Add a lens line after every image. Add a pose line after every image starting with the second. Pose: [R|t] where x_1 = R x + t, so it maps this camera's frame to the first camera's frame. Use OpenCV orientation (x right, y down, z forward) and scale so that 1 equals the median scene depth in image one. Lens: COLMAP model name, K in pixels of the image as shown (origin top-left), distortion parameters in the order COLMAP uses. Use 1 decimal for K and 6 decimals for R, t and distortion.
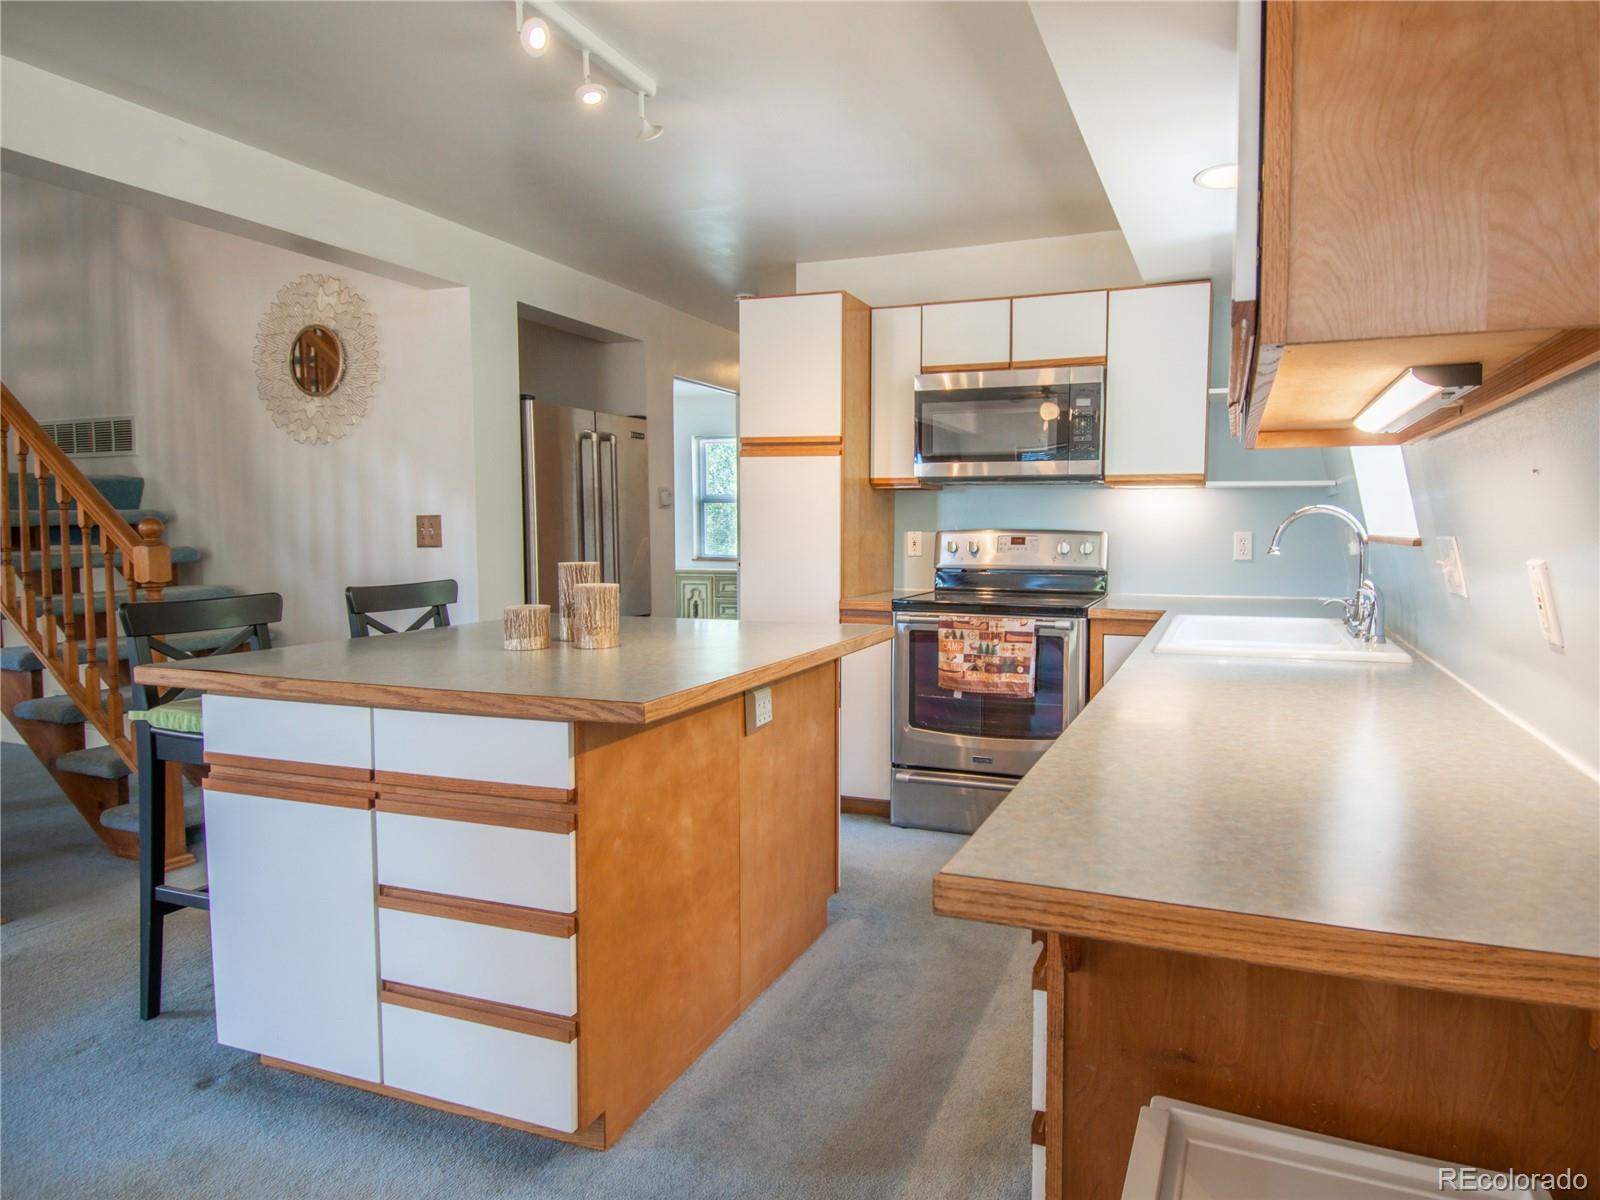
lens RADIAL K [[872.5, 0, 802.1], [0, 872.5, 588.8], [0, 0, 1]] dist [-0.004658, -0.000496]
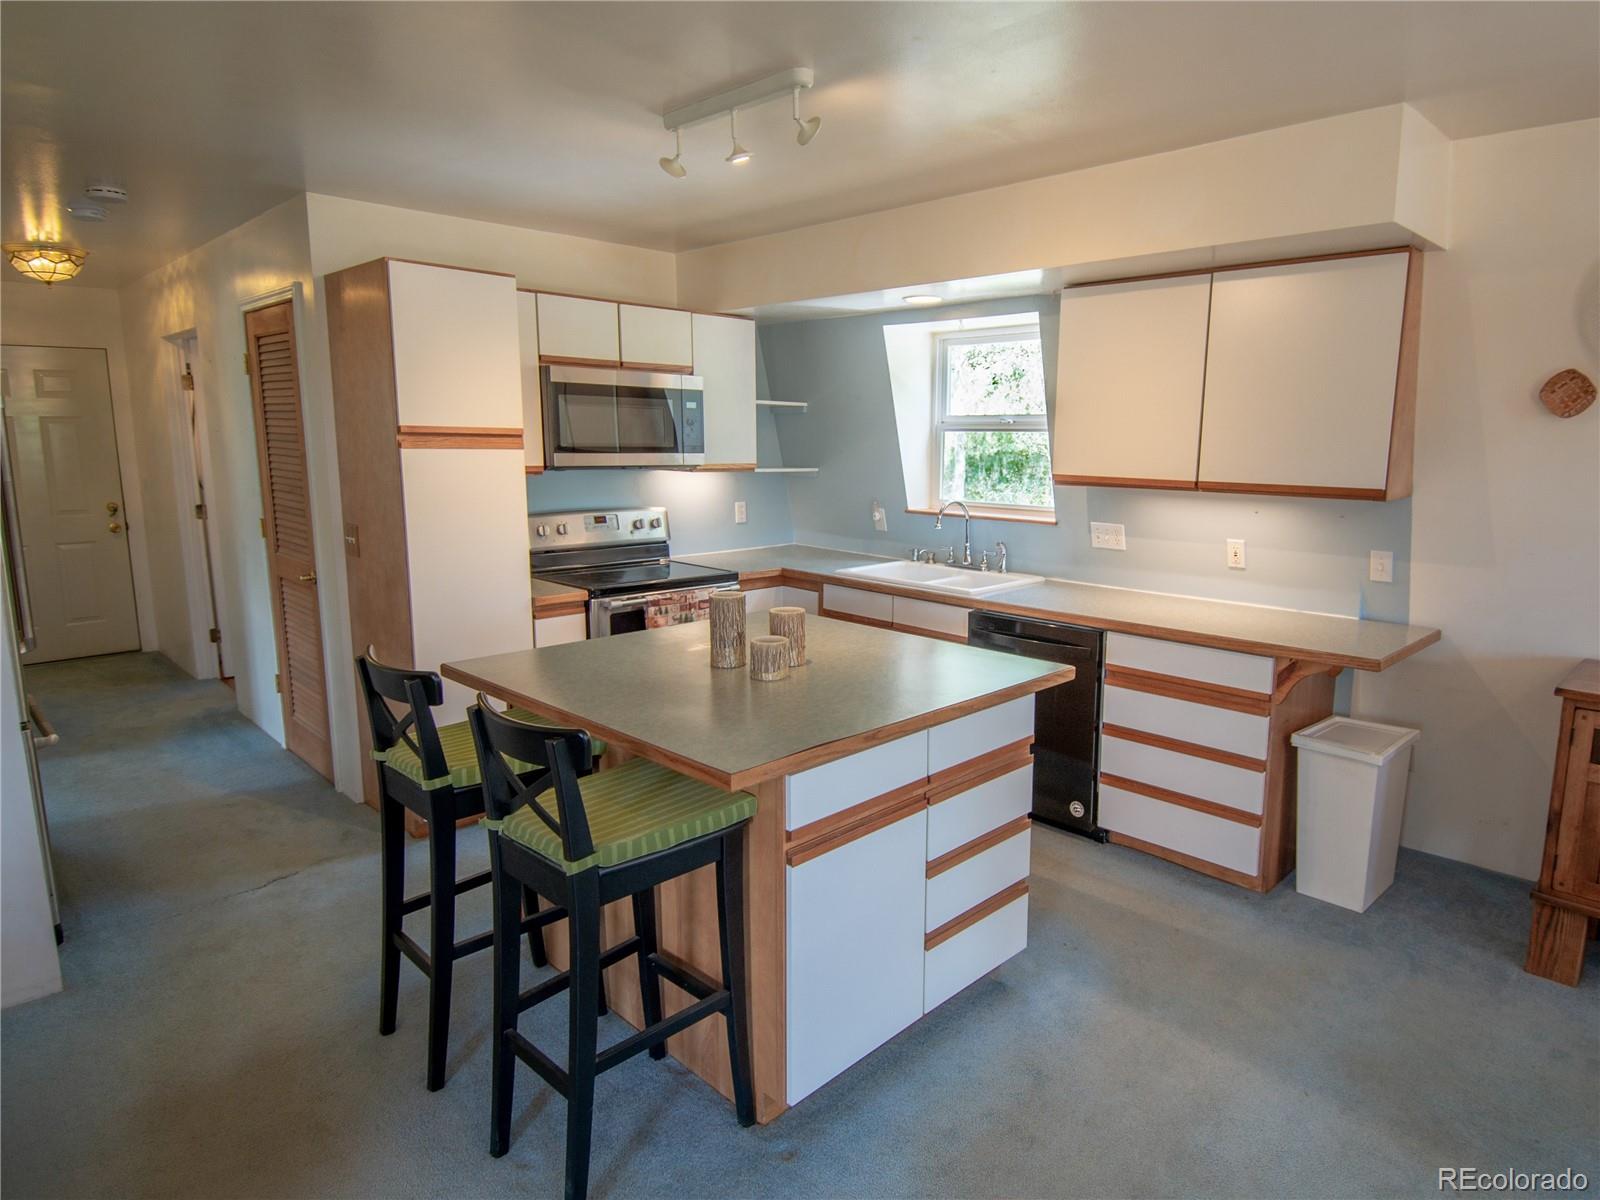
lens RADIAL K [[973.9, 0, 806.0], [0, 973.9, 601.9], [0, 0, 1]] dist [-0.009532, -0.001553]
pose [[0.440486, -0.155678, 0.884158, -0.867775], [0.071720, 0.987805, 0.138197, -0.121648], [-0.894890, 0.002538, 0.446280, 0.257291]]
